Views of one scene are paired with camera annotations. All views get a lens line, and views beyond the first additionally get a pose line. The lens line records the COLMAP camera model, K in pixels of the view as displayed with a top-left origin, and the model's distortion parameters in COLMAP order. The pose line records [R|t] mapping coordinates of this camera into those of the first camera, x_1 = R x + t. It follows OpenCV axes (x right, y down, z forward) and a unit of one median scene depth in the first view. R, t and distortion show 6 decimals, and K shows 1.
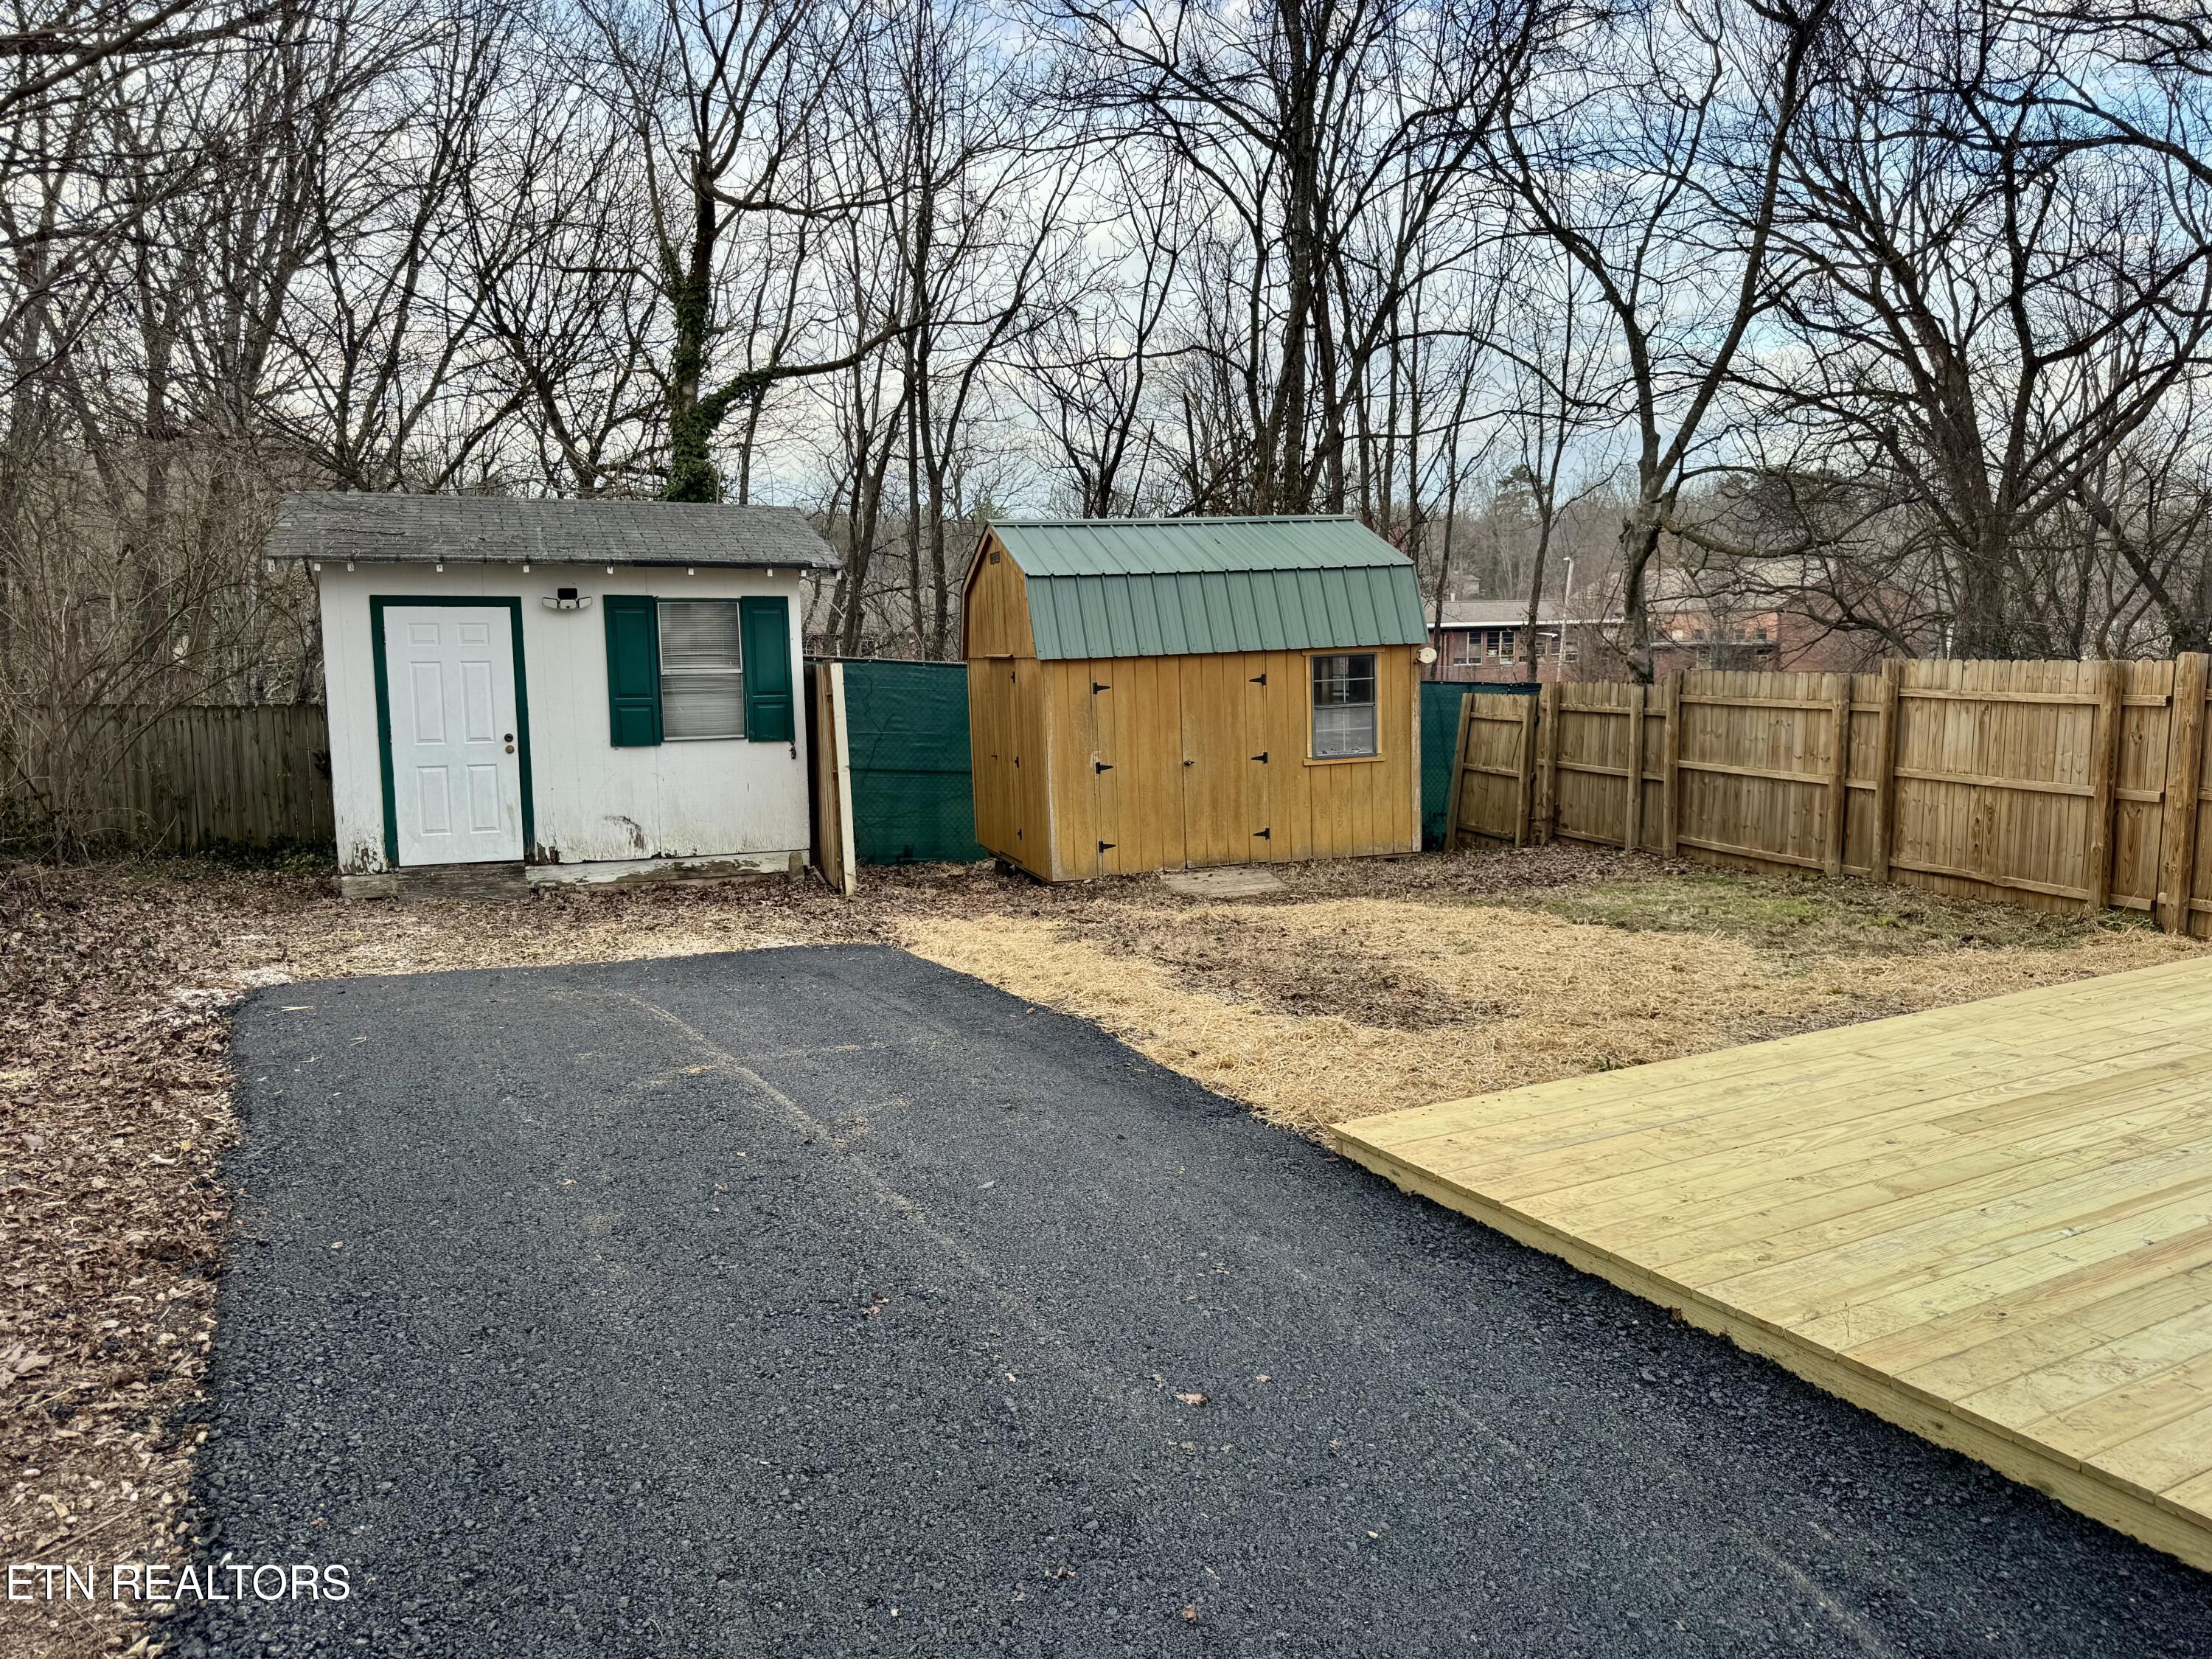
lens RADIAL K [[1558.9, 0, 1112.5], [0, 1558.9, 827.0], [0, 0, 1]] dist [0.066532, -0.072081]
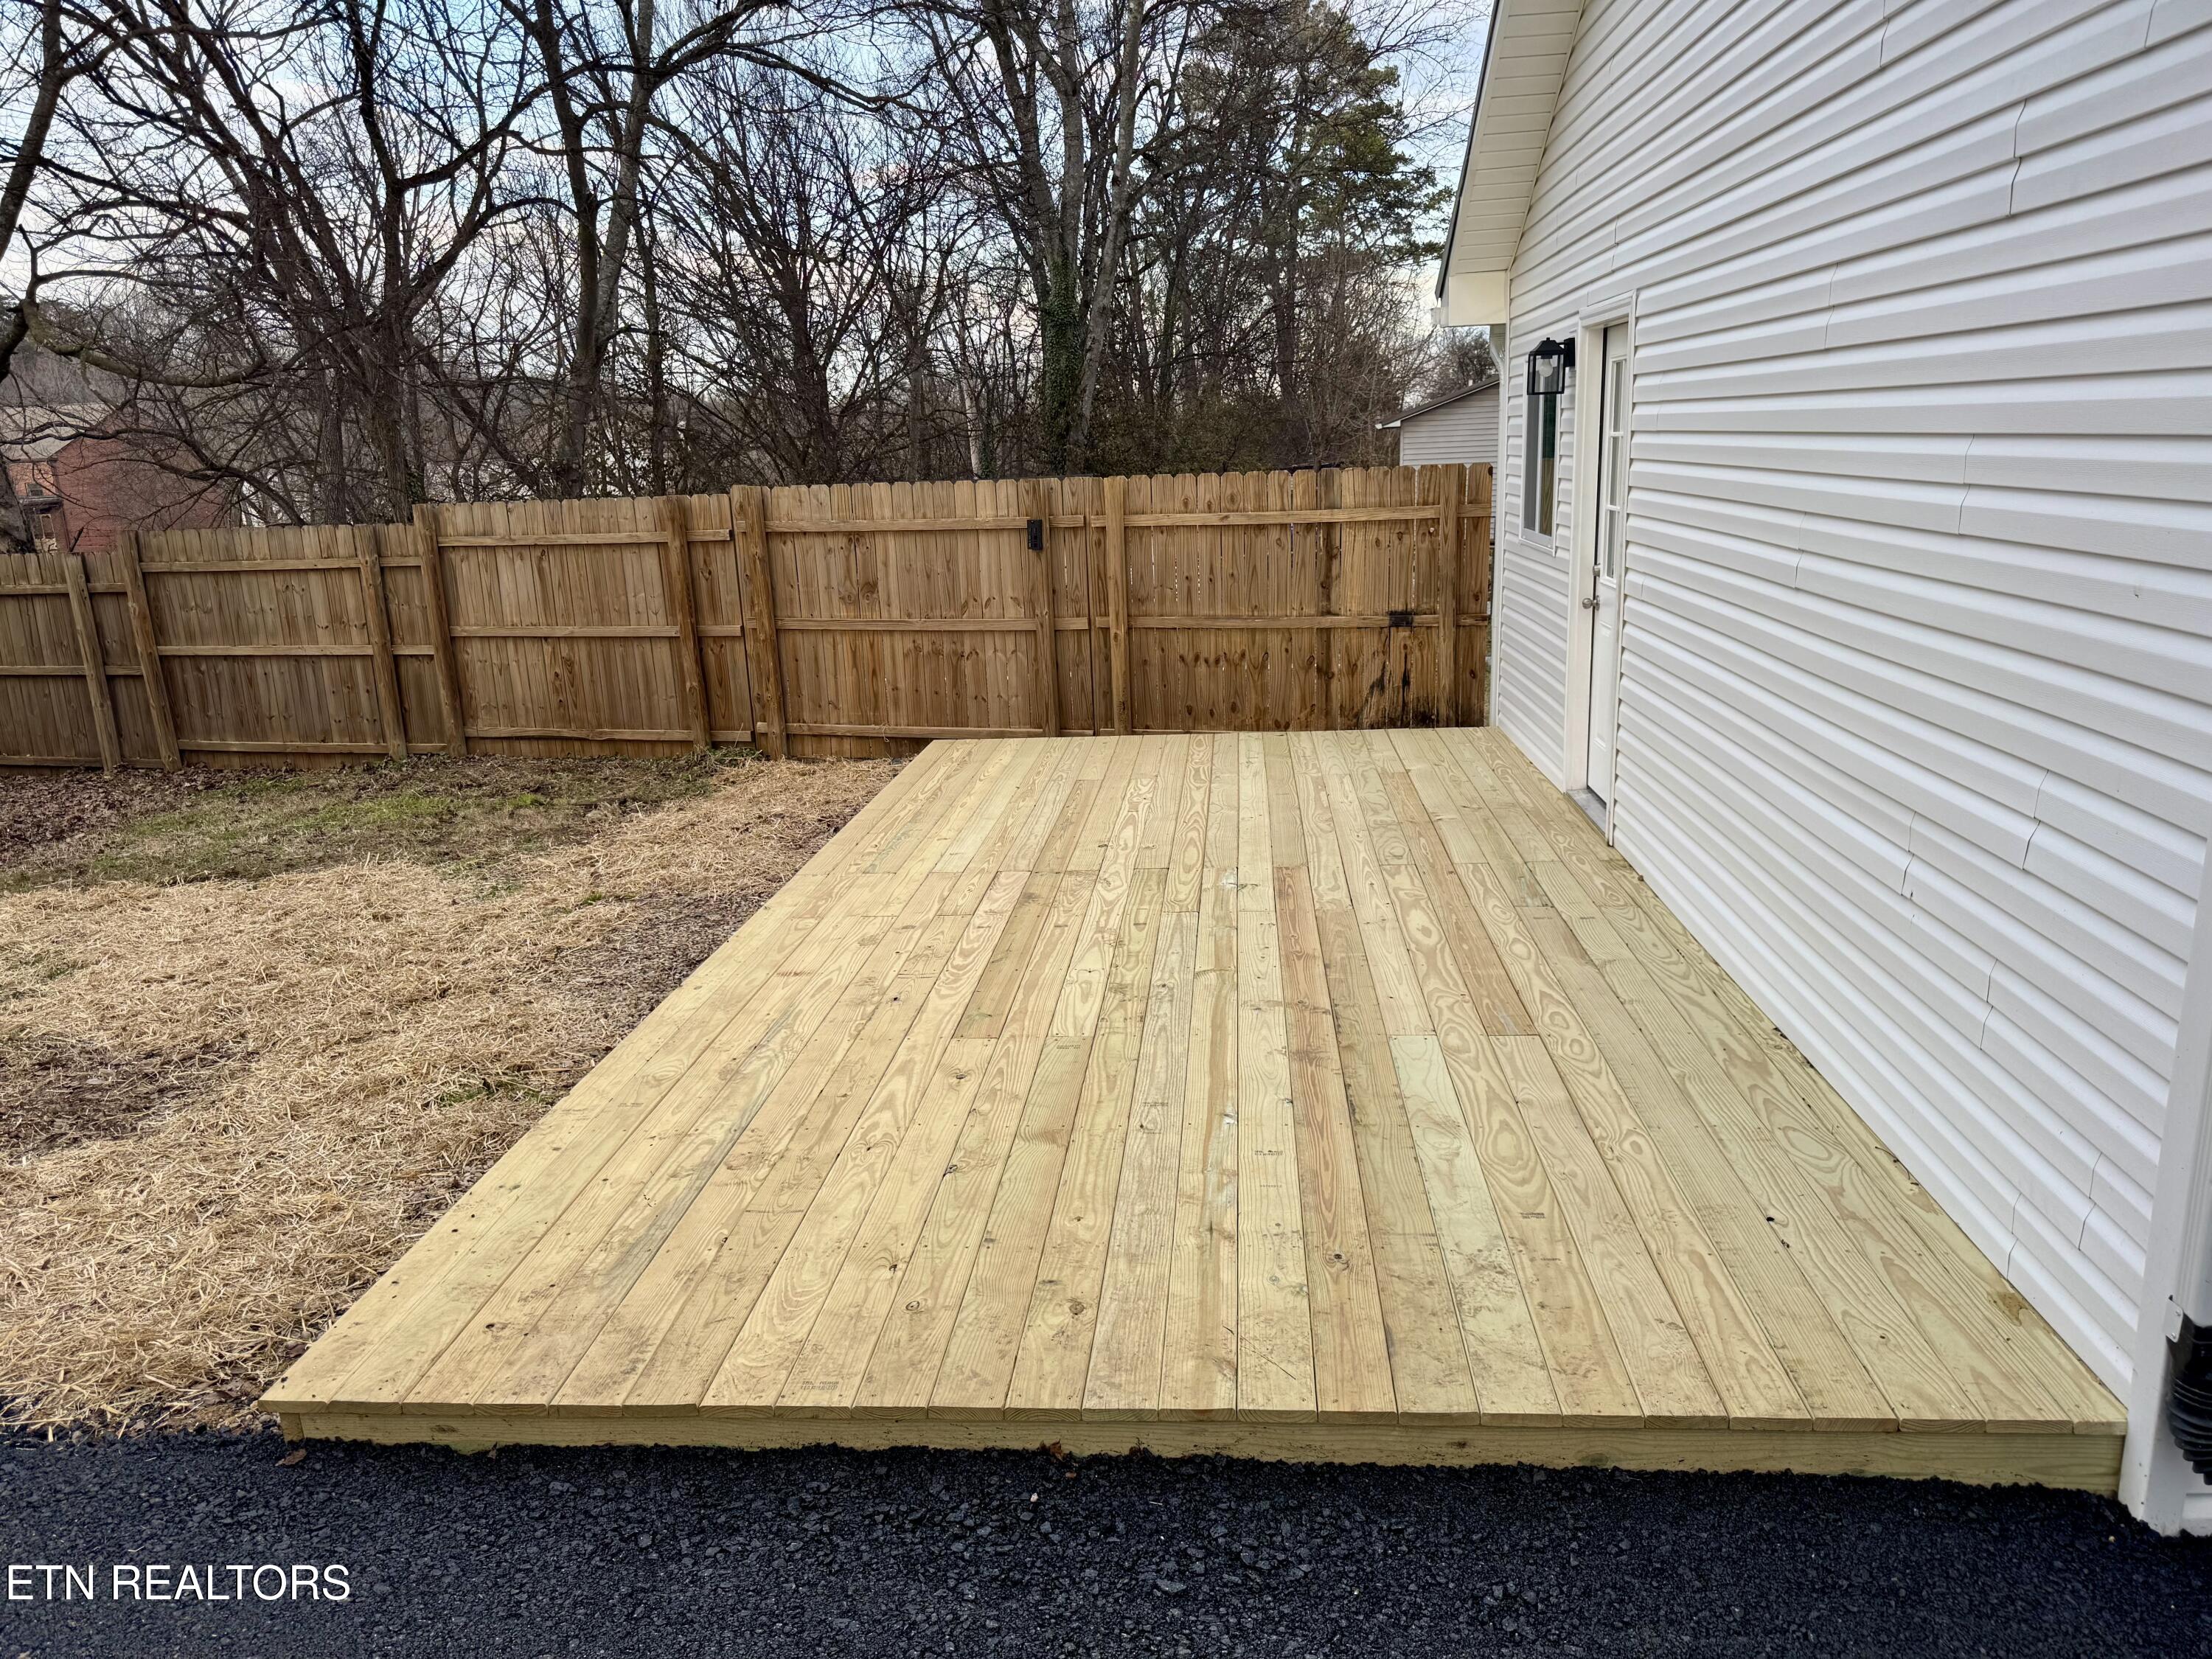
lens RADIAL K [[1558.9, 0, 1154.0], [0, 1558.9, 859.7], [0, 0, 1]] dist [0.066532, -0.072081]
pose [[0.552274, -0.226918, 0.802185, -0.039354], [0.135949, 0.973876, 0.181890, -0.021956], [-0.822503, 0.008603, 0.568696, 0.199116]]
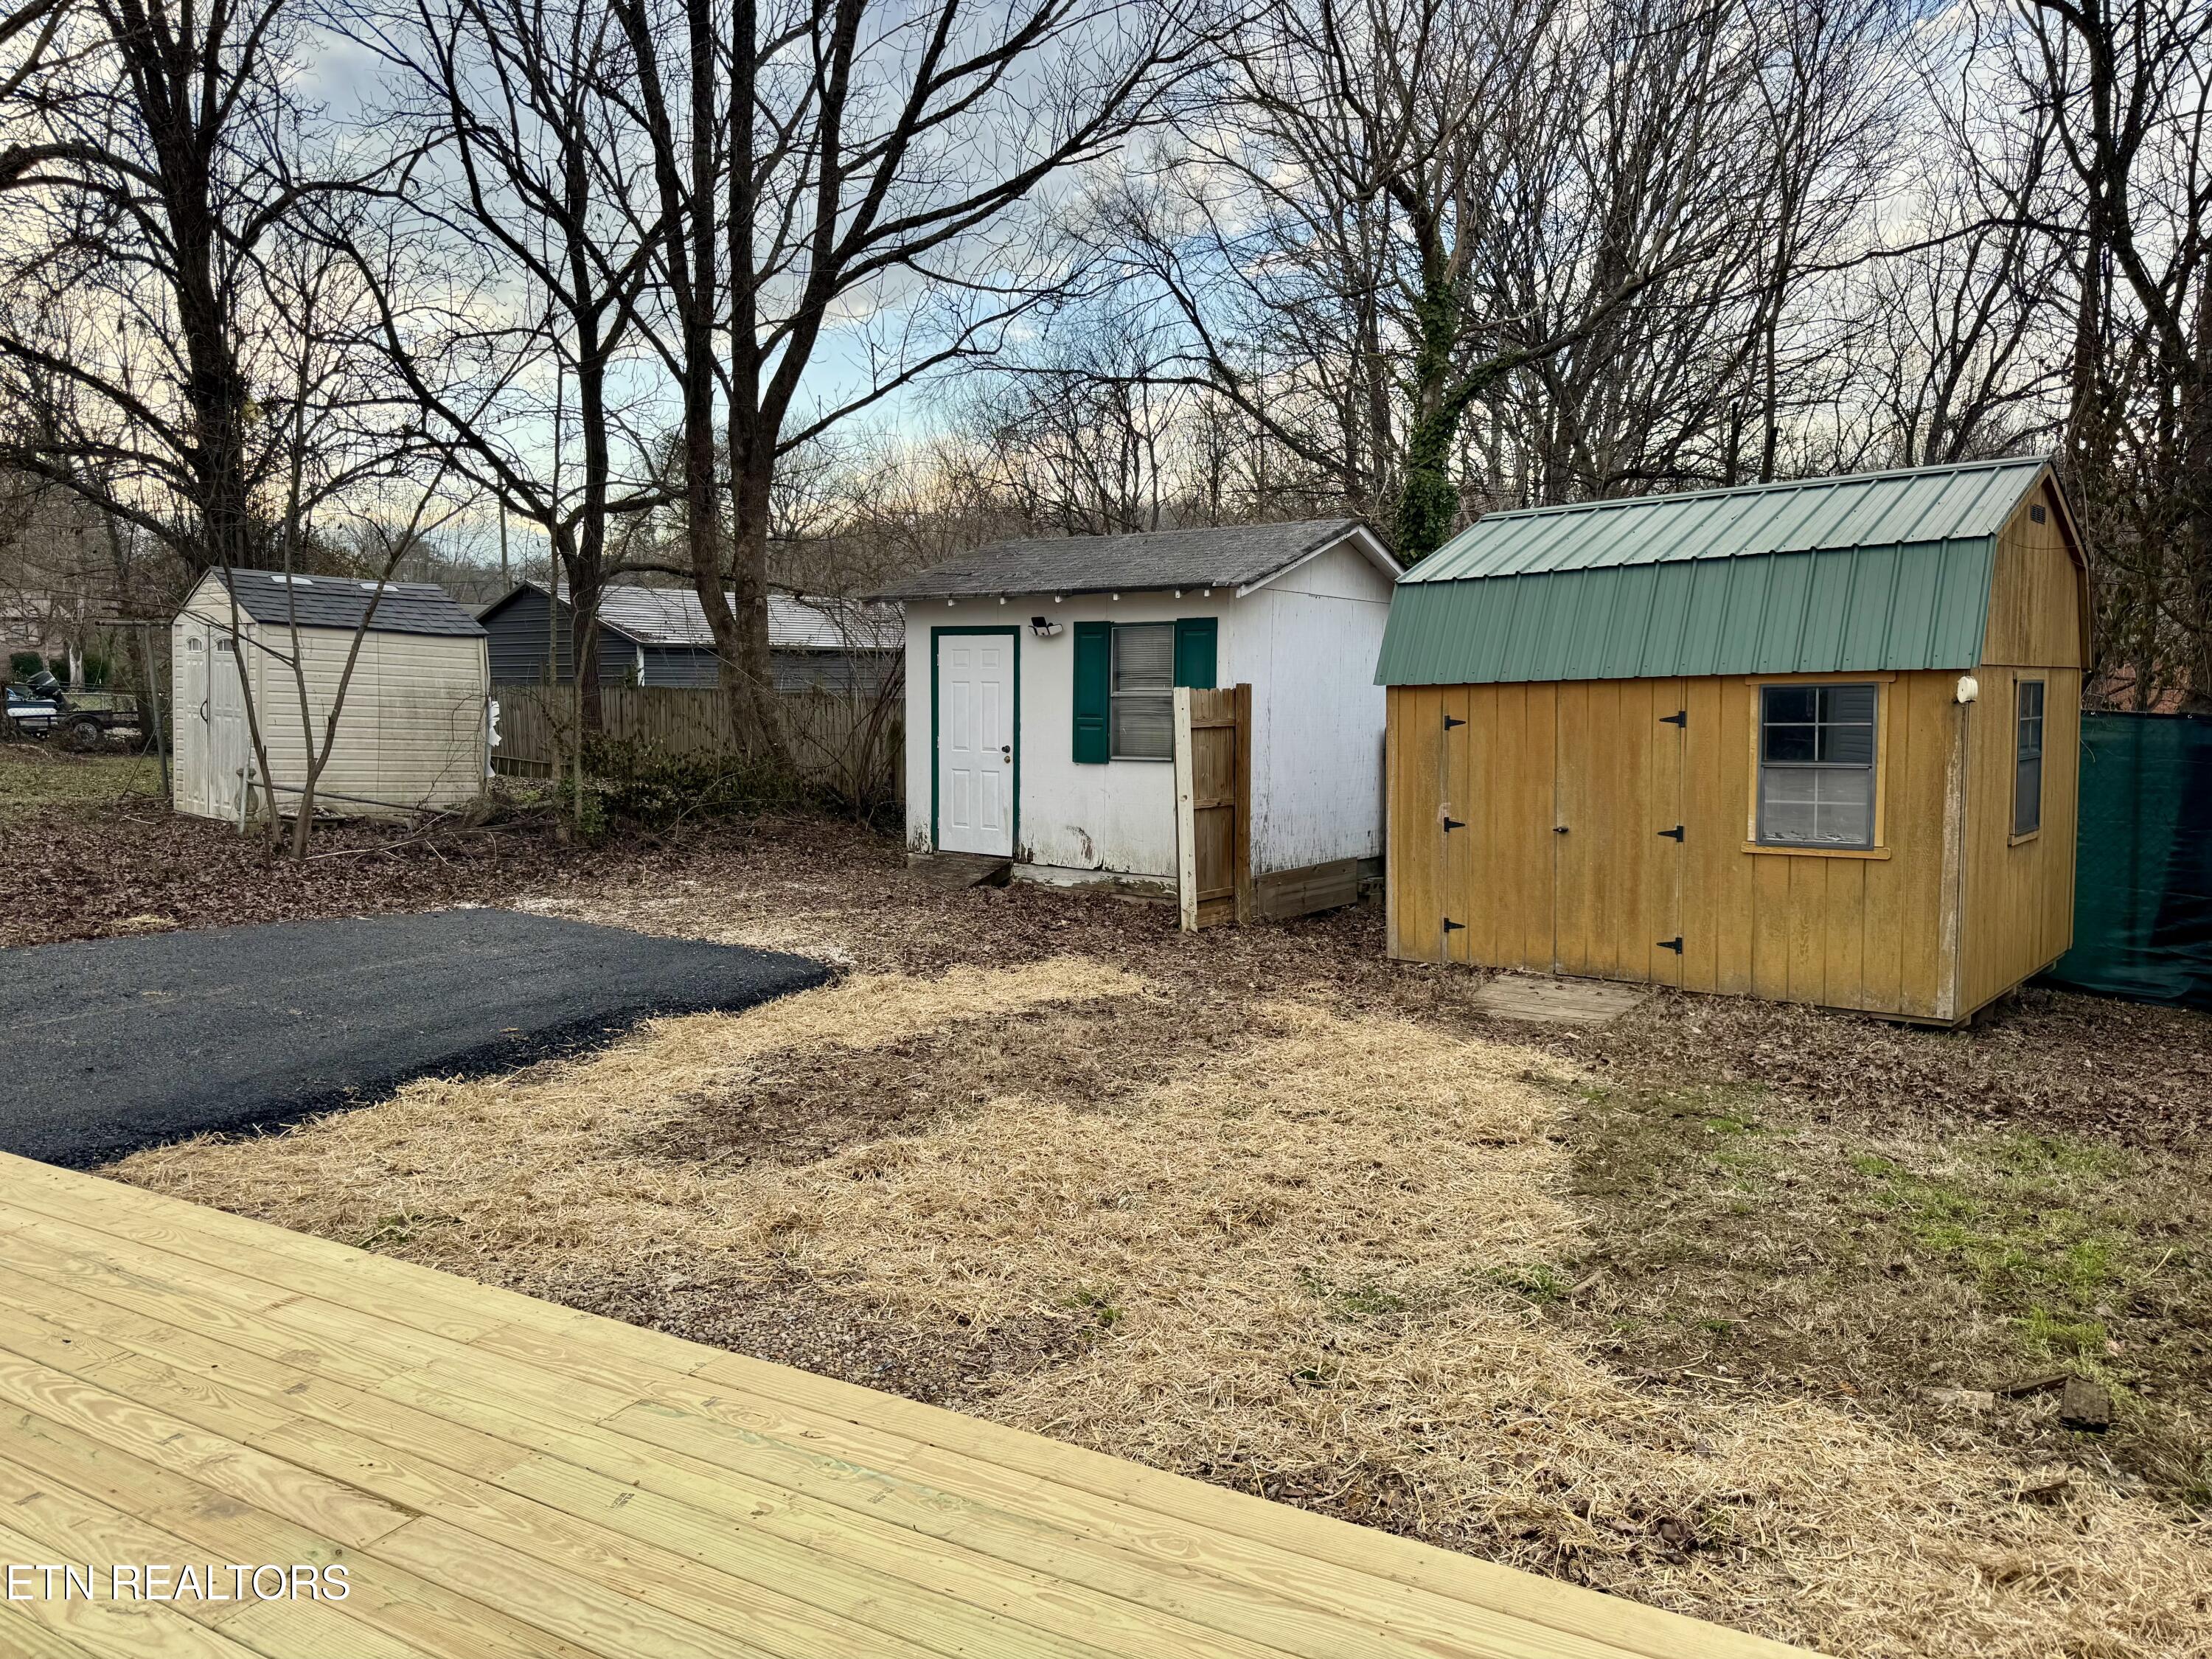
lens RADIAL K [[1558.9, 0, 1118.3], [0, 1558.9, 823.1], [0, 0, 1]] dist [0.066532, -0.072081]
pose [[0.498605, 0.090651, -0.862076, 0.660814], [-0.097407, 0.994077, 0.048193, -0.068128], [0.861339, 0.059943, 0.504482, 0.519417]]
